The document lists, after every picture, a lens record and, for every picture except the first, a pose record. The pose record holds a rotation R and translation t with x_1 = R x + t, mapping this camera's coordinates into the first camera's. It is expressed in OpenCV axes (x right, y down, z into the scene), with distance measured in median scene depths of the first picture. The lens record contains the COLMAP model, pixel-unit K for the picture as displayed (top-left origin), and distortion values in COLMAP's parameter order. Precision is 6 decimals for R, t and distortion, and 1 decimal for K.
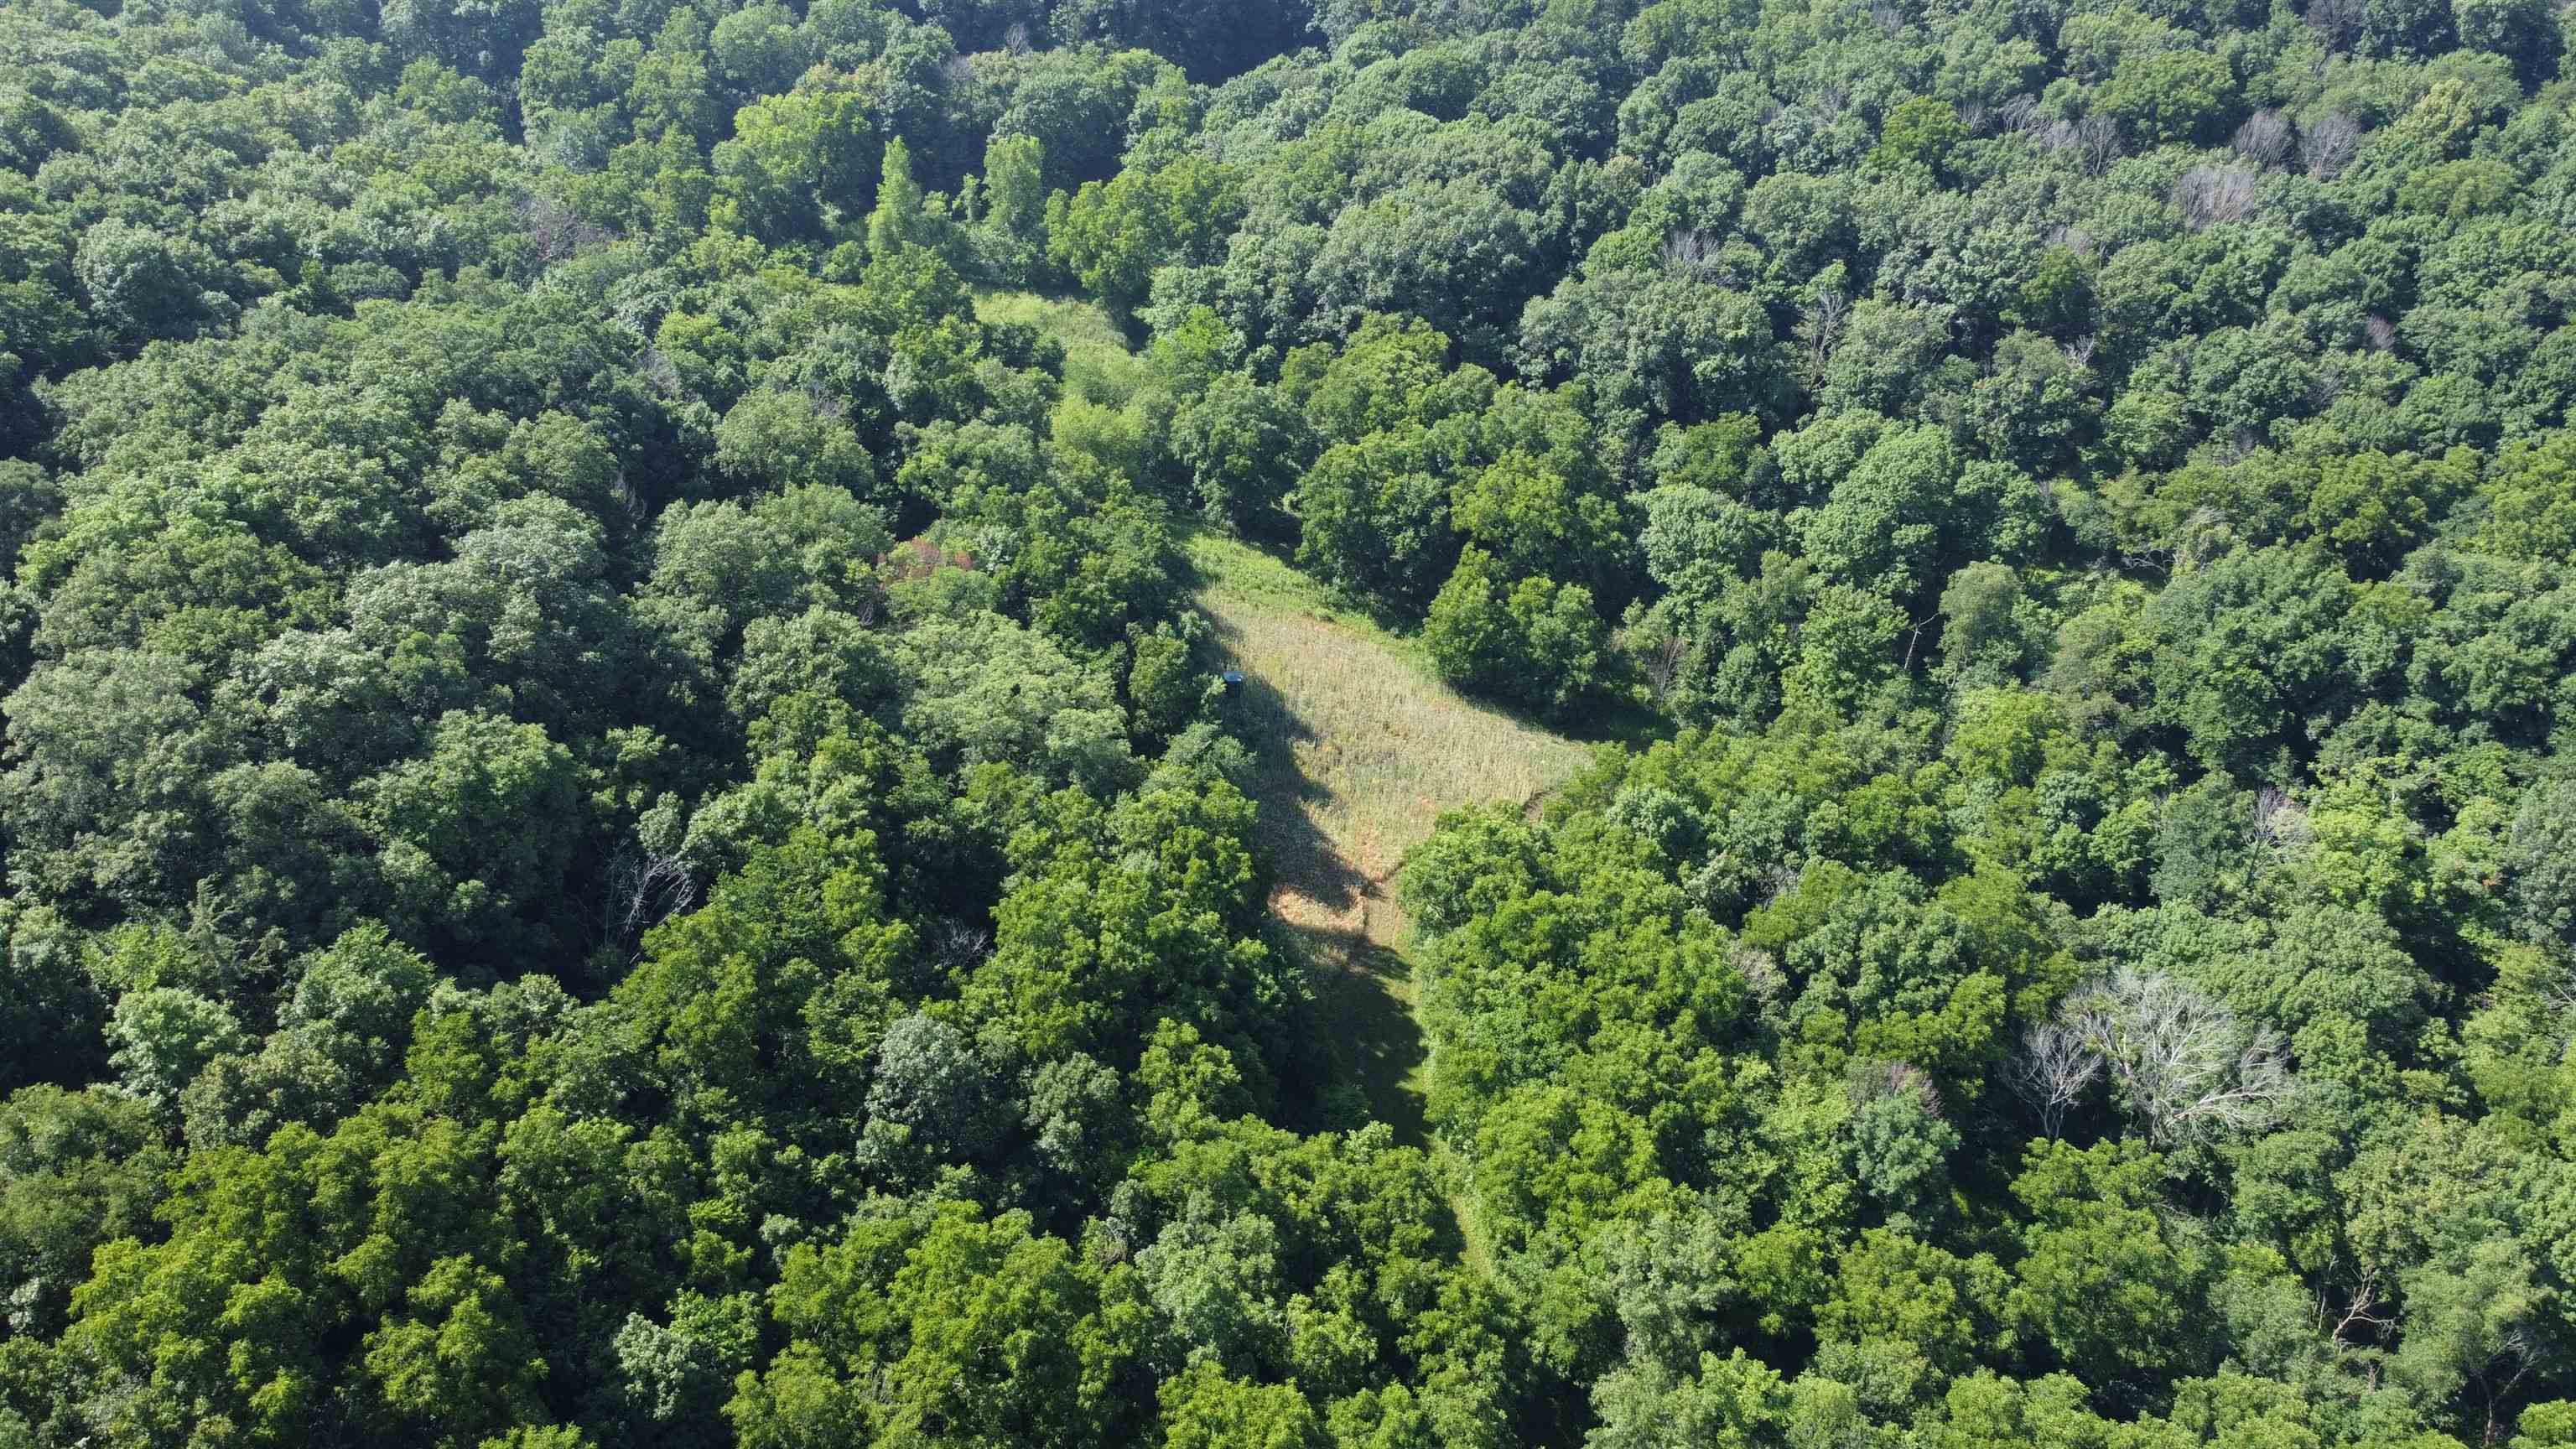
lens RADIAL K [[1962.8, 0, 1286.4], [0, 1962.8, 722.9], [0, 0, 1]] dist [-0.001425, -0.003999]
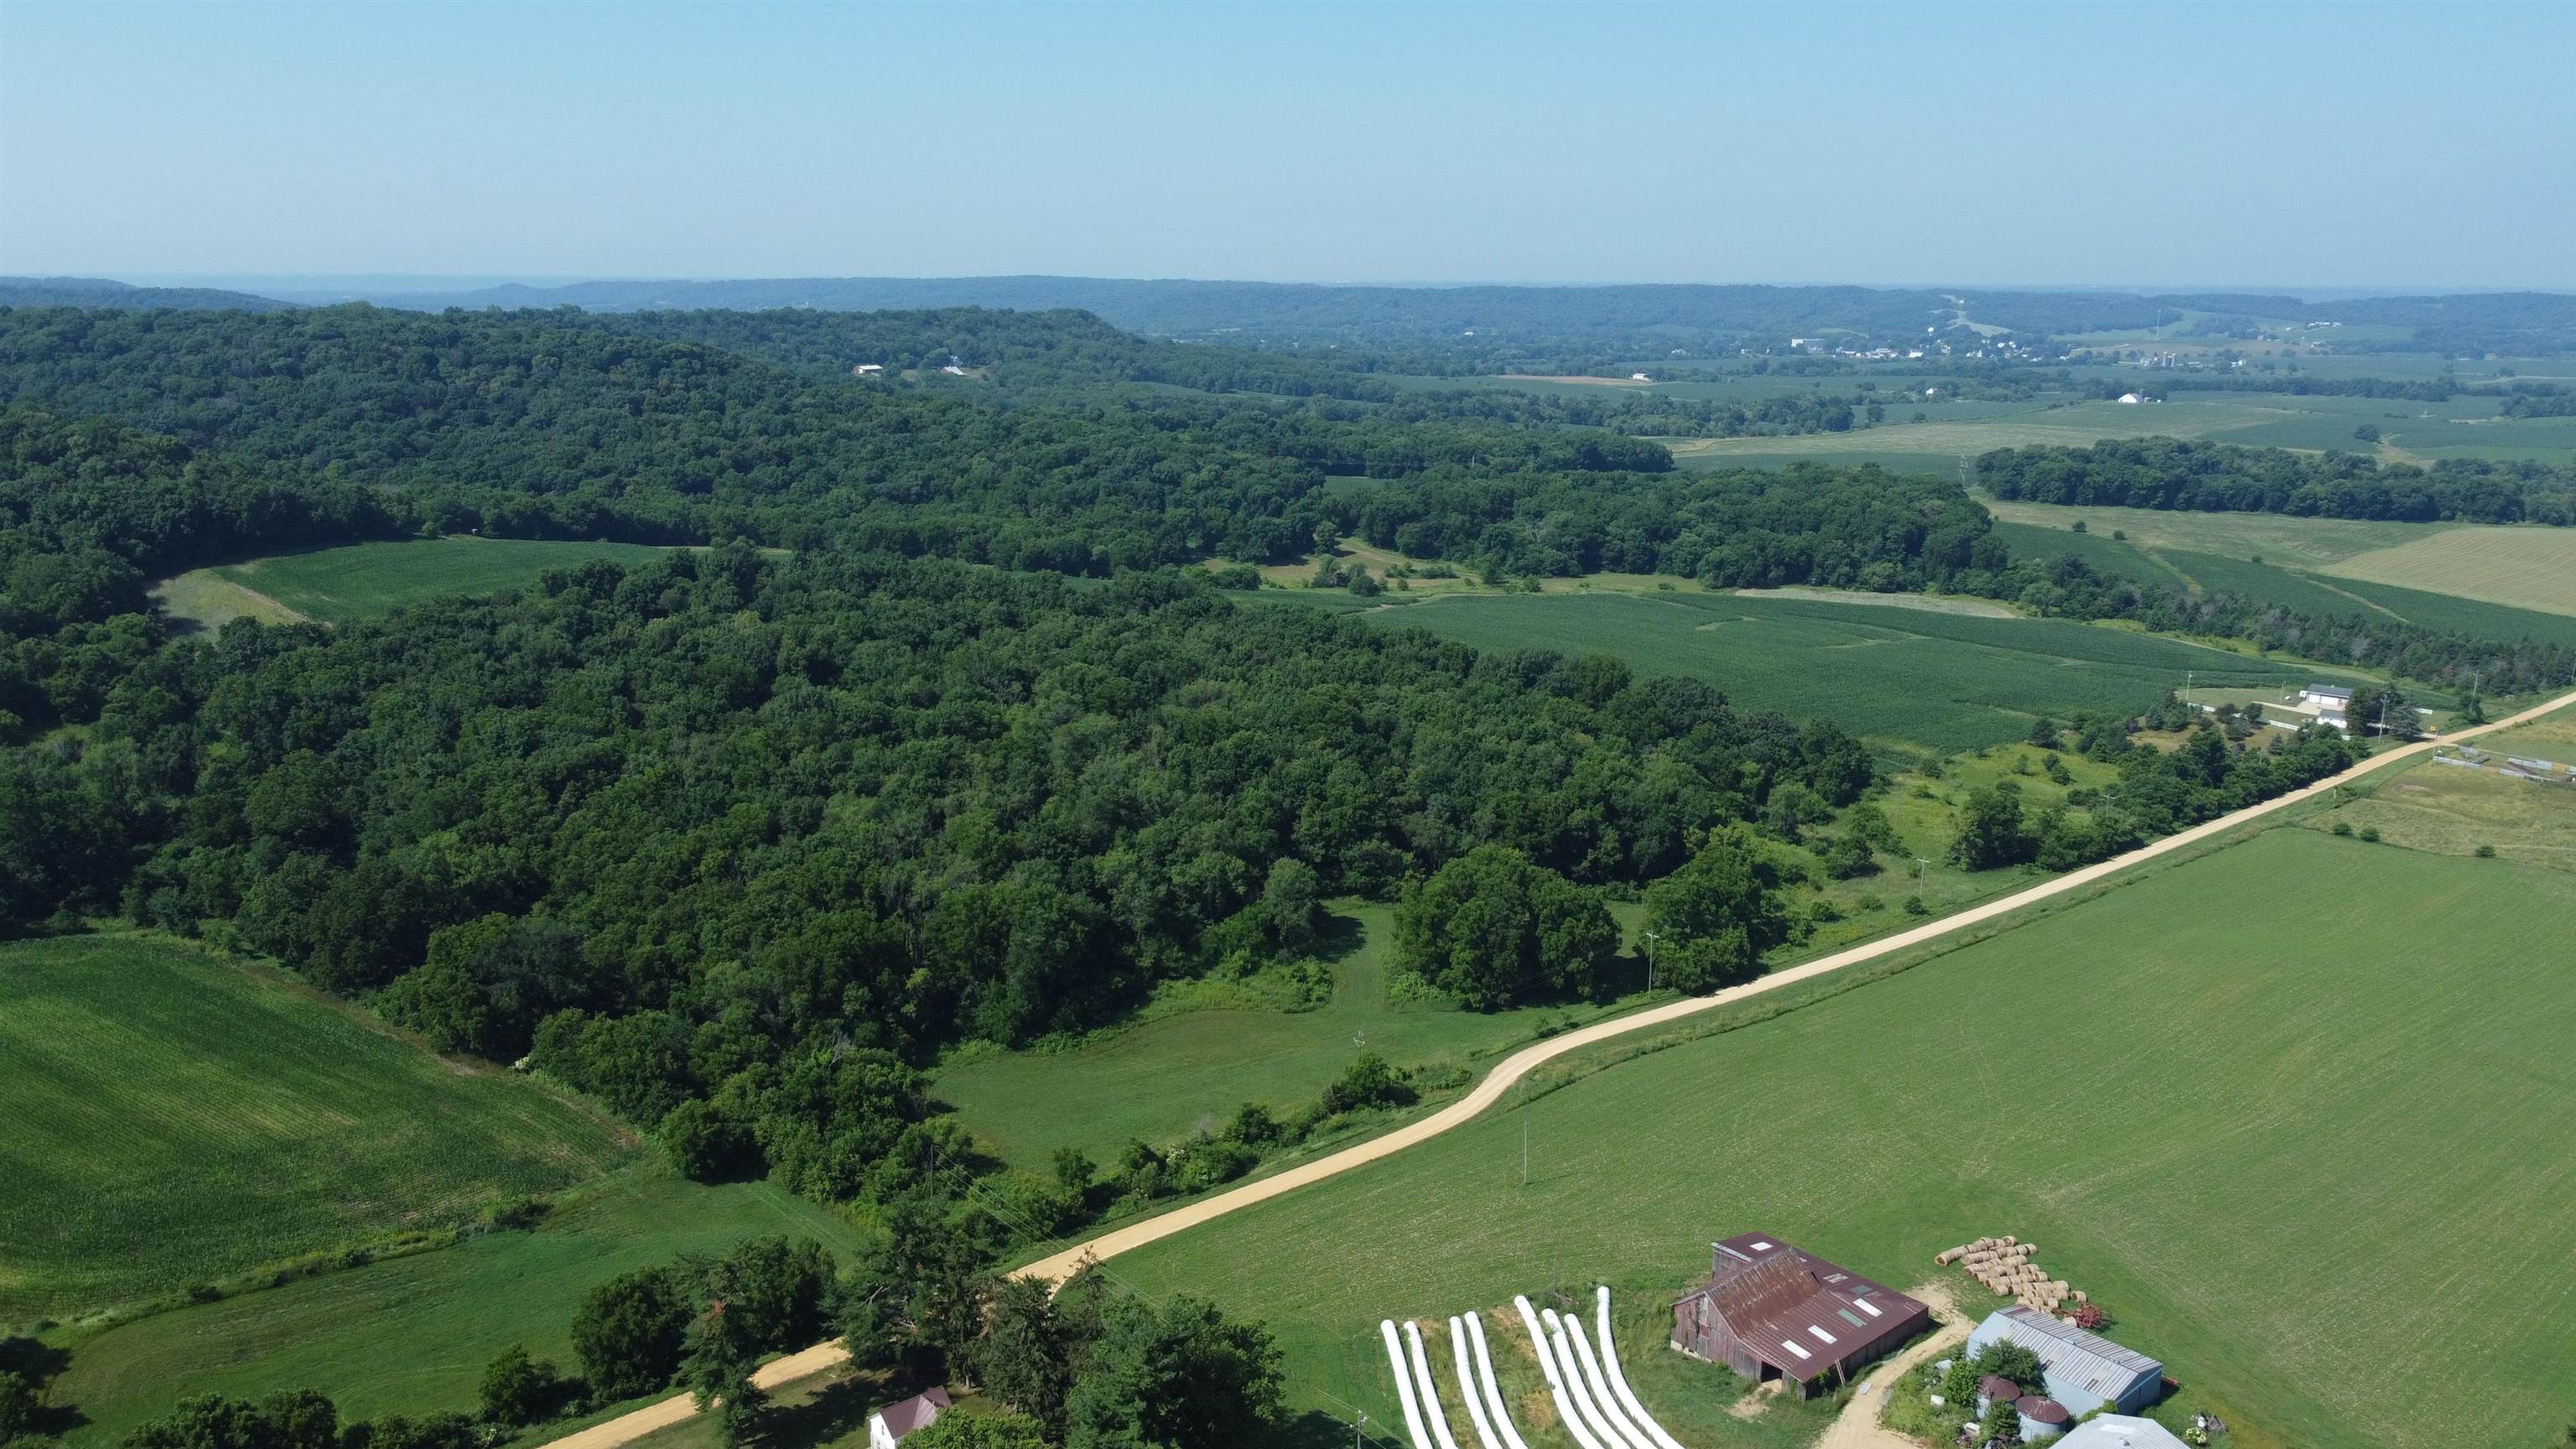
lens RADIAL K [[1962.8, 0, 1287.6], [0, 1962.8, 719.9], [0, 0, 1]] dist [-0.001425, -0.003999]
pose [[0.602917, -0.202538, 0.771666, -1.429496], [0.440387, 0.891017, -0.110218, 1.714166], [-0.665245, 0.406284, 0.626405, -2.682462]]
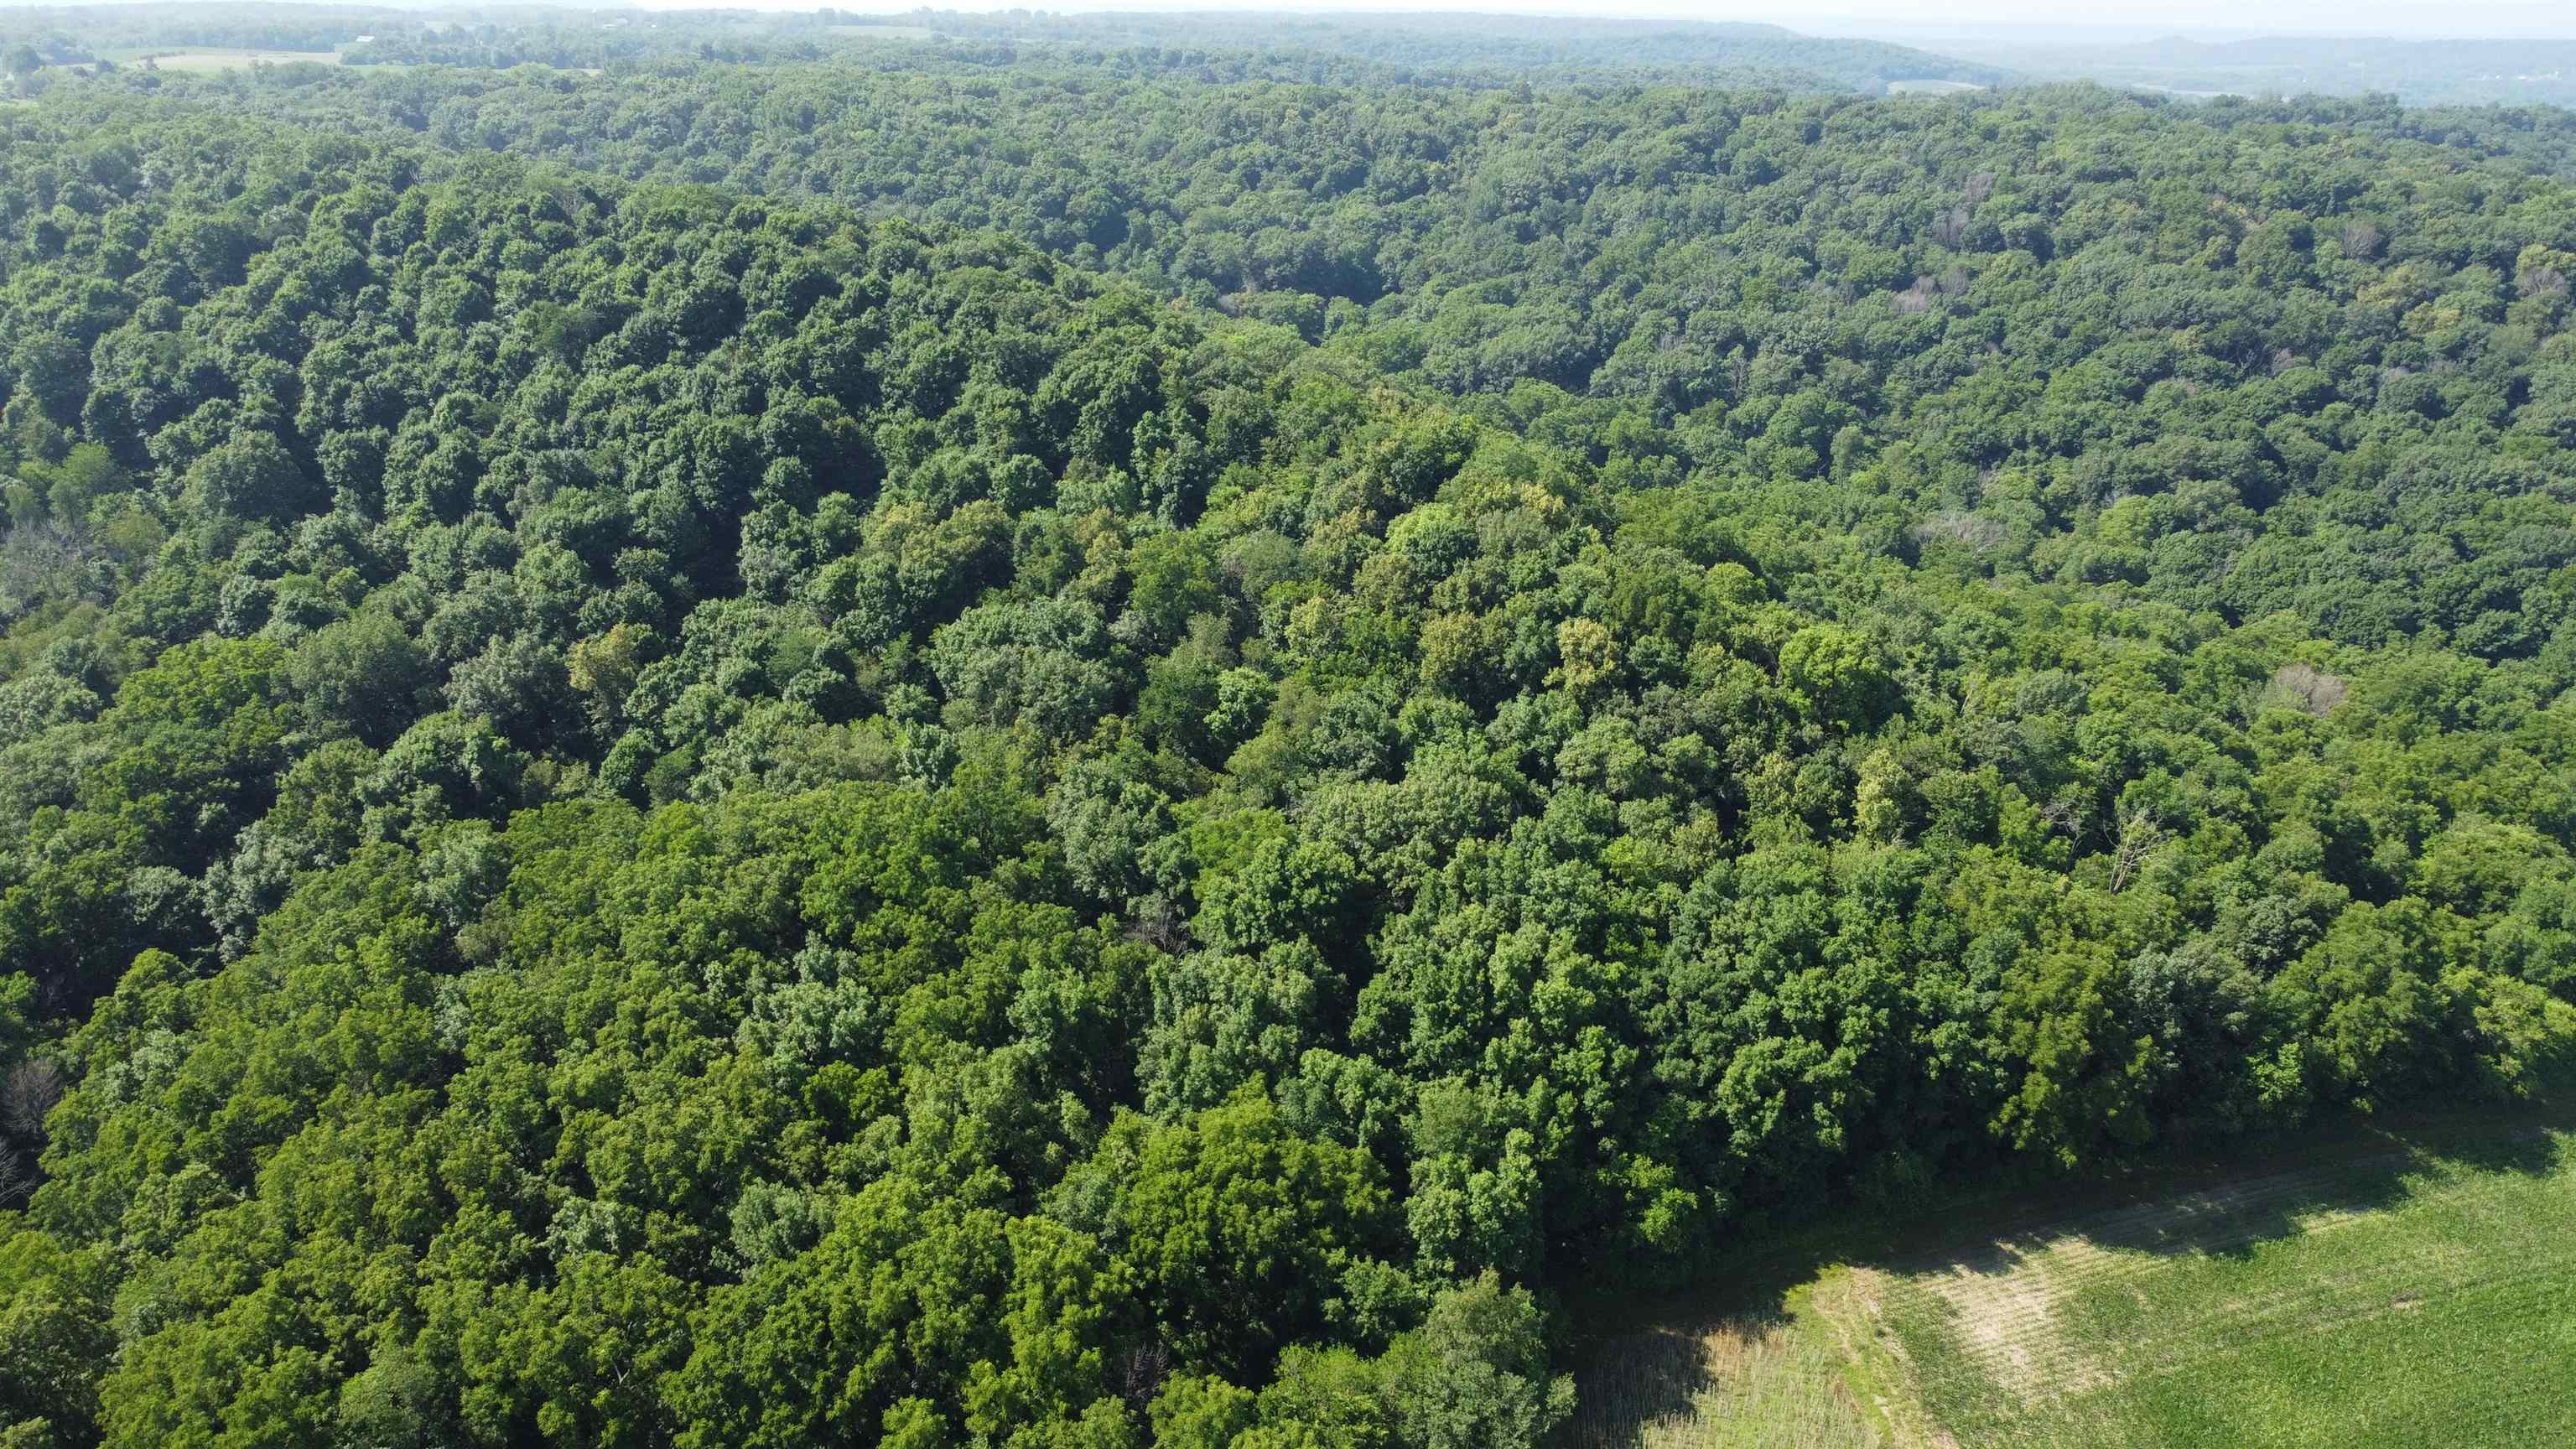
lens RADIAL K [[1962.8, 0, 1296.5], [0, 1962.8, 721.8], [0, 0, 1]] dist [-0.001425, -0.003999]
pose [[0.986028, -0.067277, 0.152391, -0.541230], [0.097832, 0.974305, -0.202877, 0.547403], [-0.134826, 0.214951, 0.967273, -0.875468]]
